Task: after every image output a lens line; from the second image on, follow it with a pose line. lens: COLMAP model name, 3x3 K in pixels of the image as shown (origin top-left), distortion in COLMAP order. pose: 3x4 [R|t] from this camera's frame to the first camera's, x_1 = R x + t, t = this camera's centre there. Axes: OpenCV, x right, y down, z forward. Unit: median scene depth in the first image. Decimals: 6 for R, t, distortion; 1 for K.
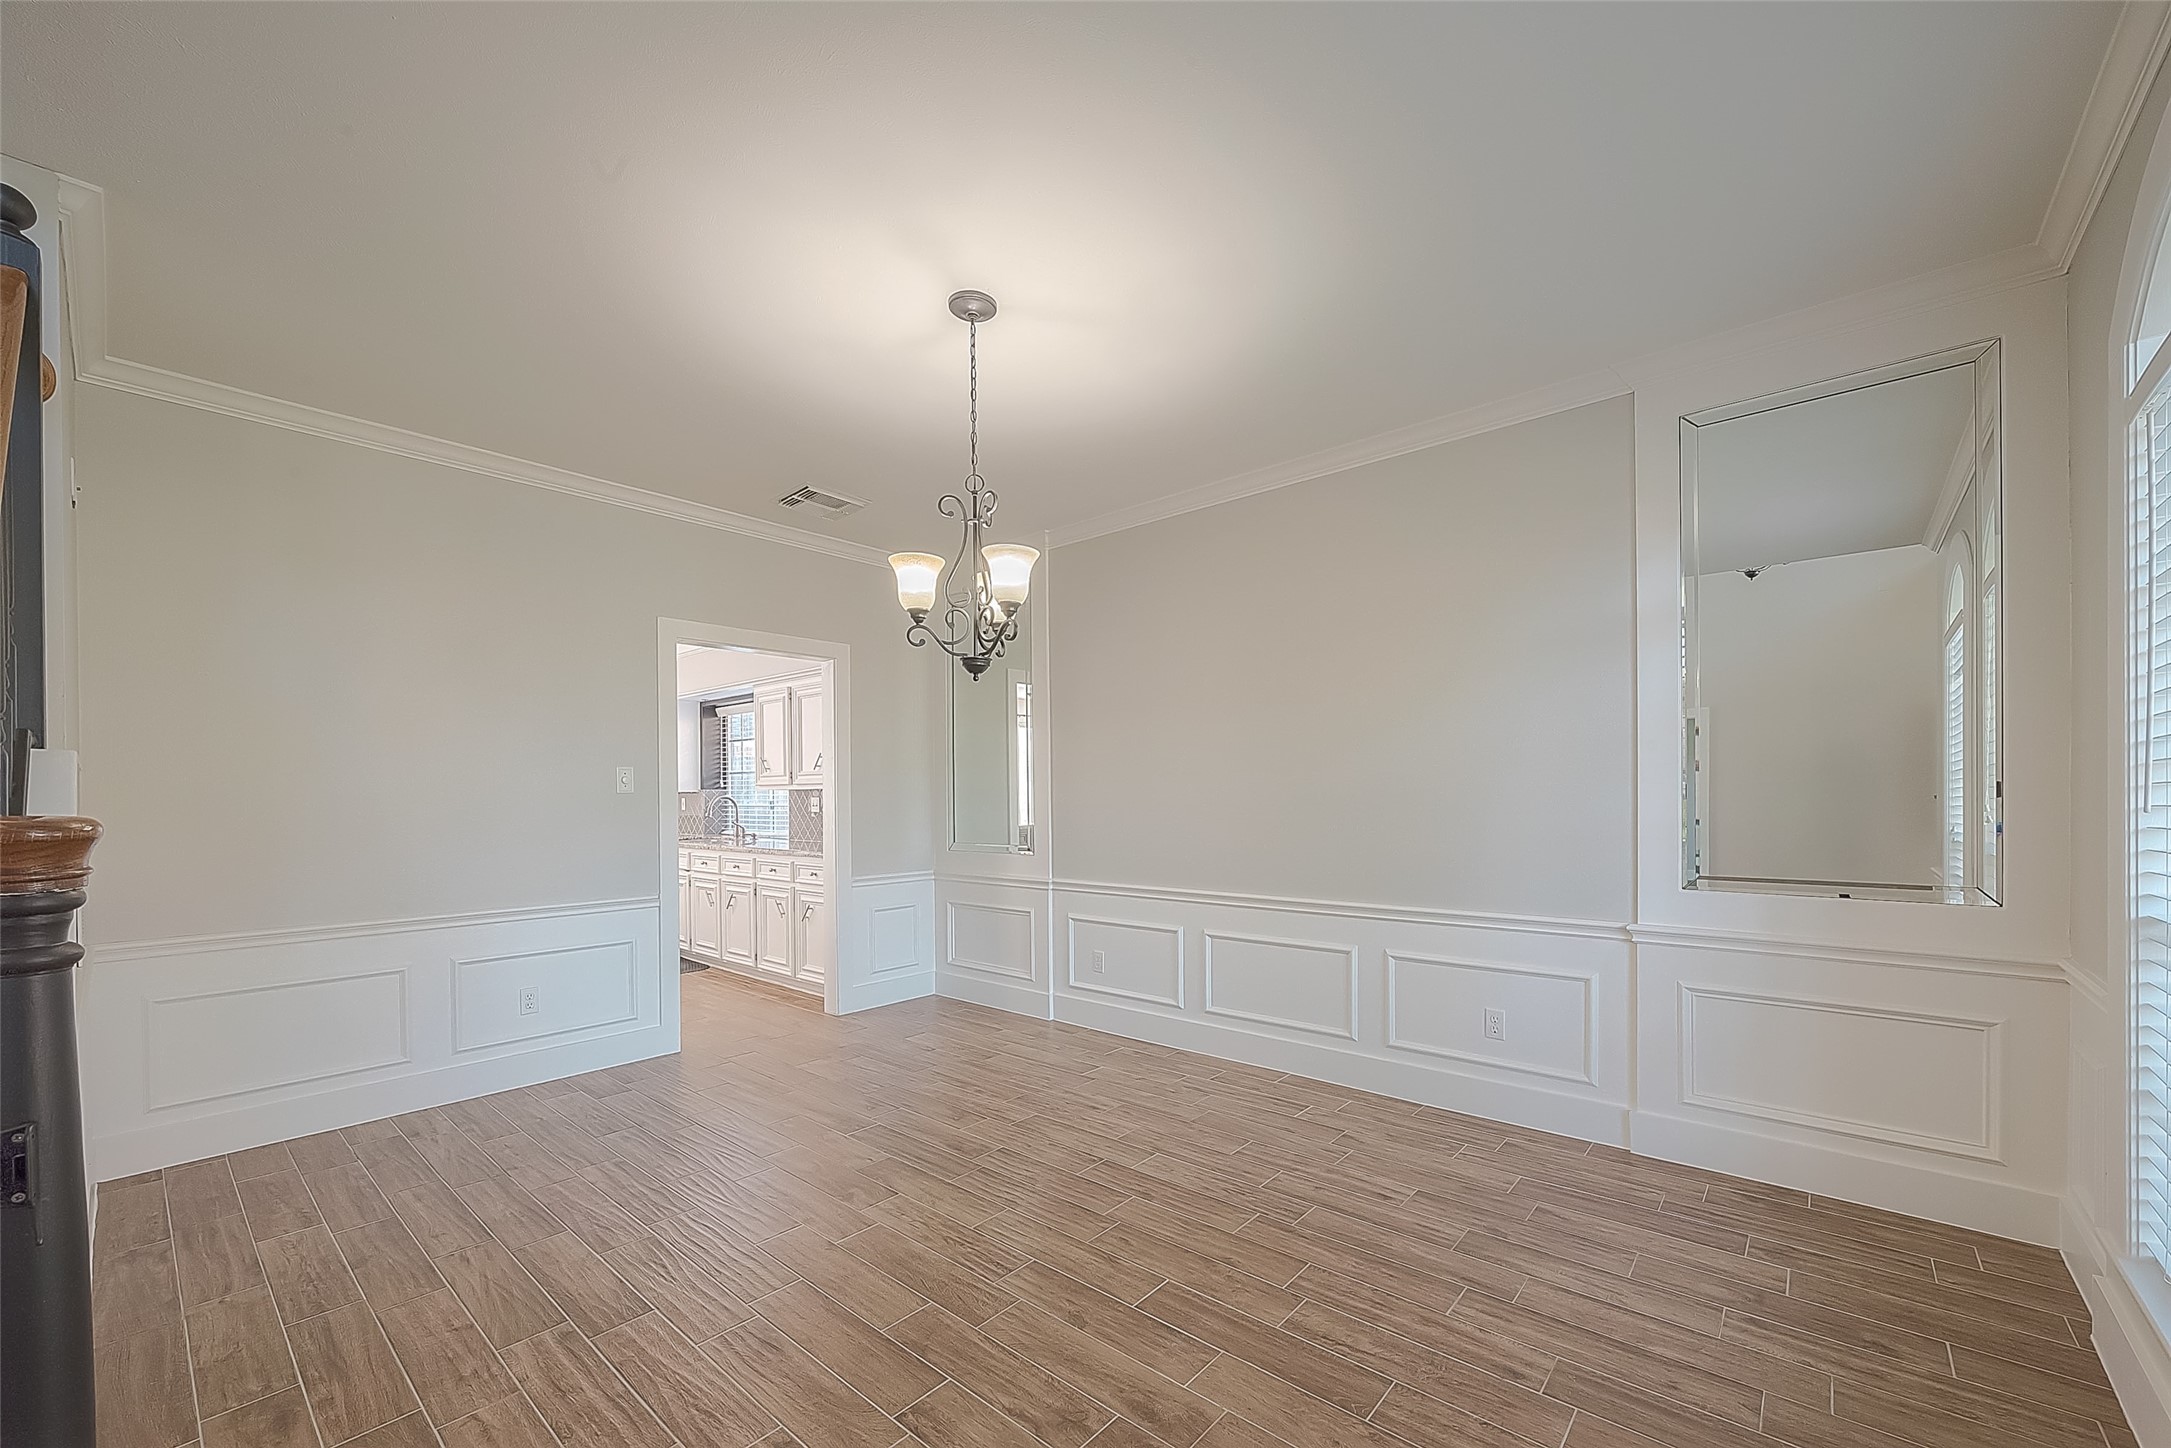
lens RADIAL K [[854.5, 0, 1079.8], [0, 854.5, 802.8], [0, 0, 1]] dist [-0.002048, 0.000551]
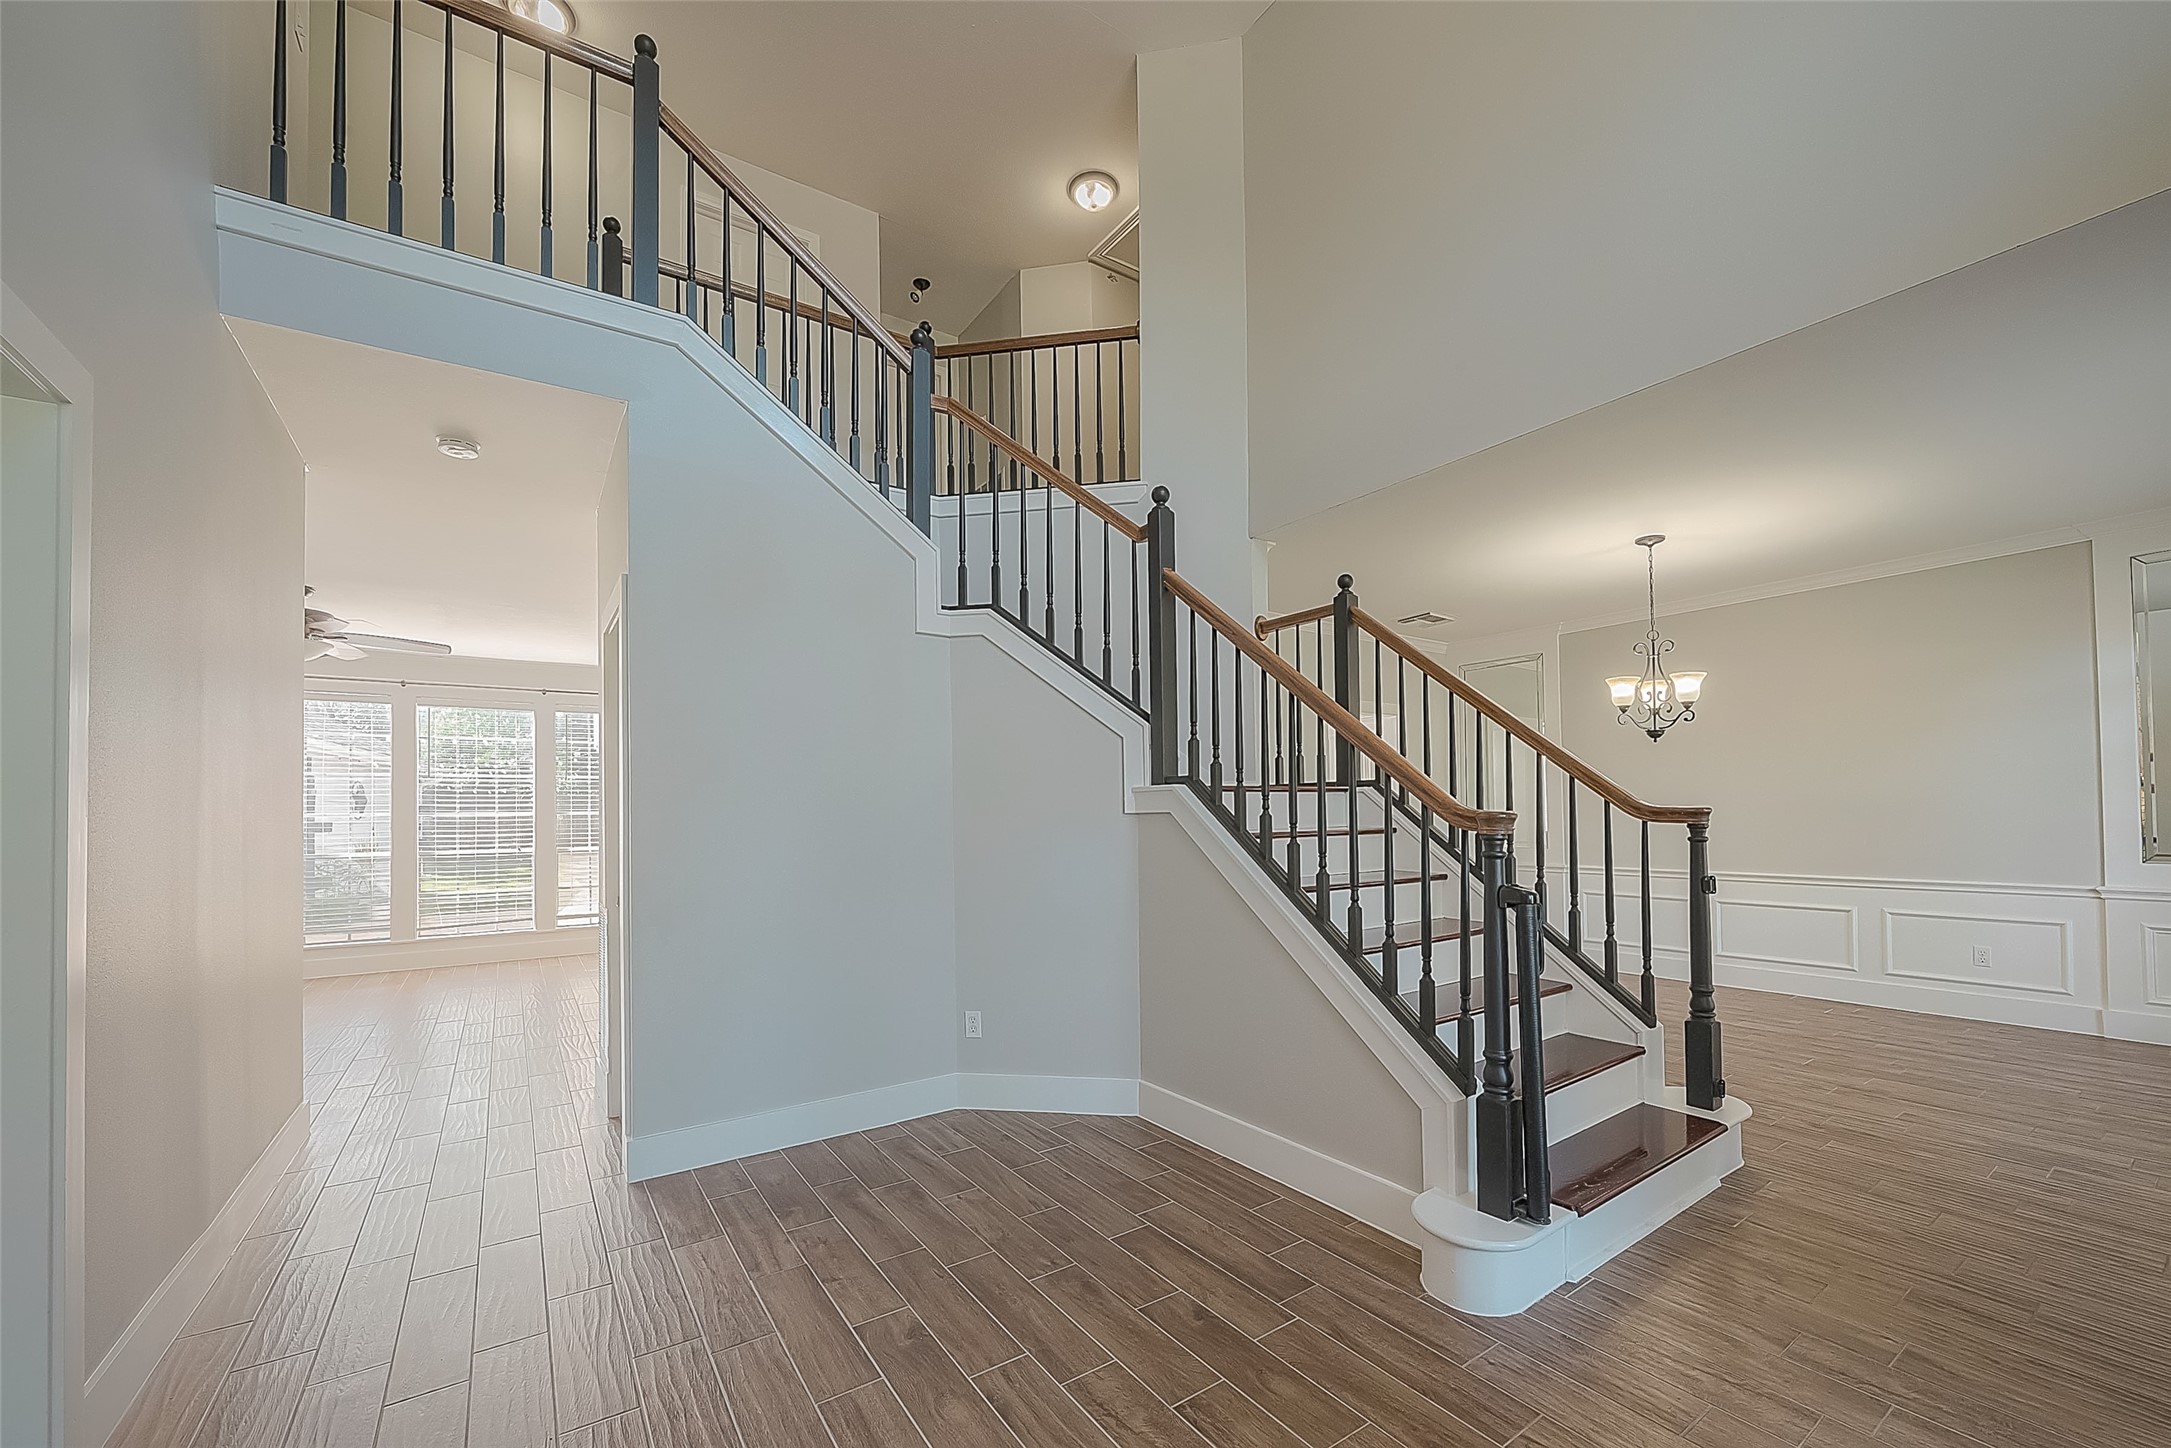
lens RADIAL K [[854.5, 0, 1103.5], [0, 854.5, 803.0], [0, 0, 1]] dist [-0.002048, 0.000551]
pose [[0.971361, -0.012976, -0.237255, -0.768268], [0.007834, 0.999714, -0.022604, 0.017266], [0.237480, 0.020098, 0.971184, -0.965231]]
